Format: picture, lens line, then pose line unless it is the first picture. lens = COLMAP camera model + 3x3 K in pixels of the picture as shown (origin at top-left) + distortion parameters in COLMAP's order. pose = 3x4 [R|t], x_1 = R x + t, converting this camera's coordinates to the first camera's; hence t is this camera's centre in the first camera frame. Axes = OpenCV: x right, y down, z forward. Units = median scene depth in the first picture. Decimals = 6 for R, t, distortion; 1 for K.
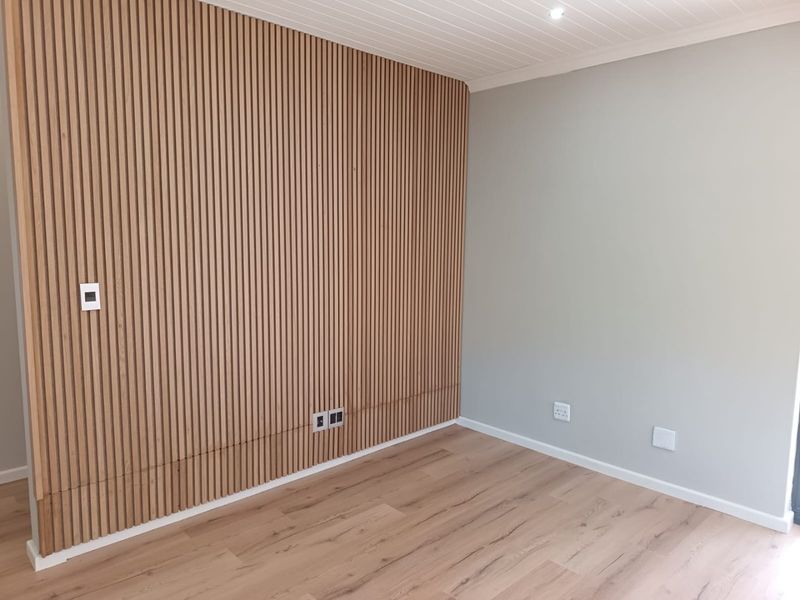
lens RADIAL K [[559.0, 0, 401.4], [0, 559.0, 304.0], [0, 0, 1]] dist [0.009312, 0.002042]
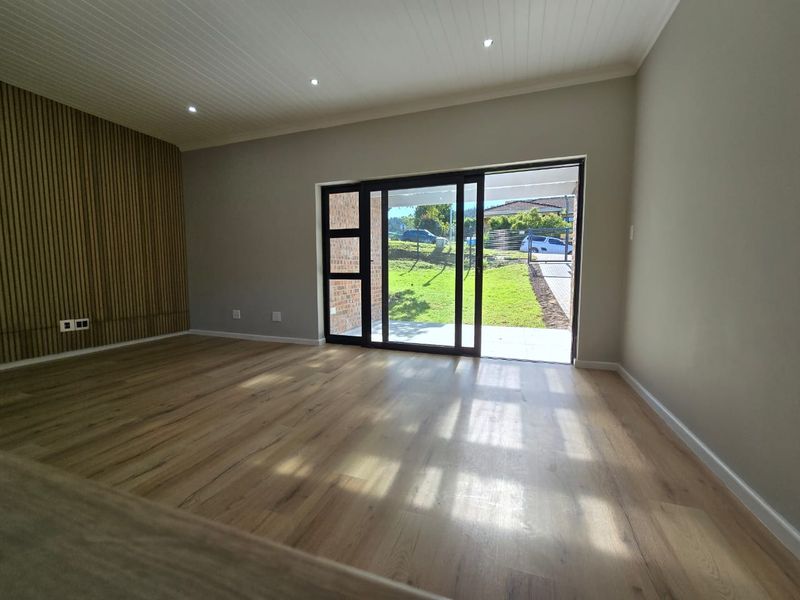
lens RADIAL K [[327.1, 0, 401.3], [0, 327.1, 295.5], [0, 0, 1]] dist [-0.001561, -0.000293]
pose [[0.897321, -0.044477, 0.439132, 0.324221], [0.065816, 0.997270, -0.033480, 0.214569], [-0.436444, 0.058944, 0.897798, -0.323135]]
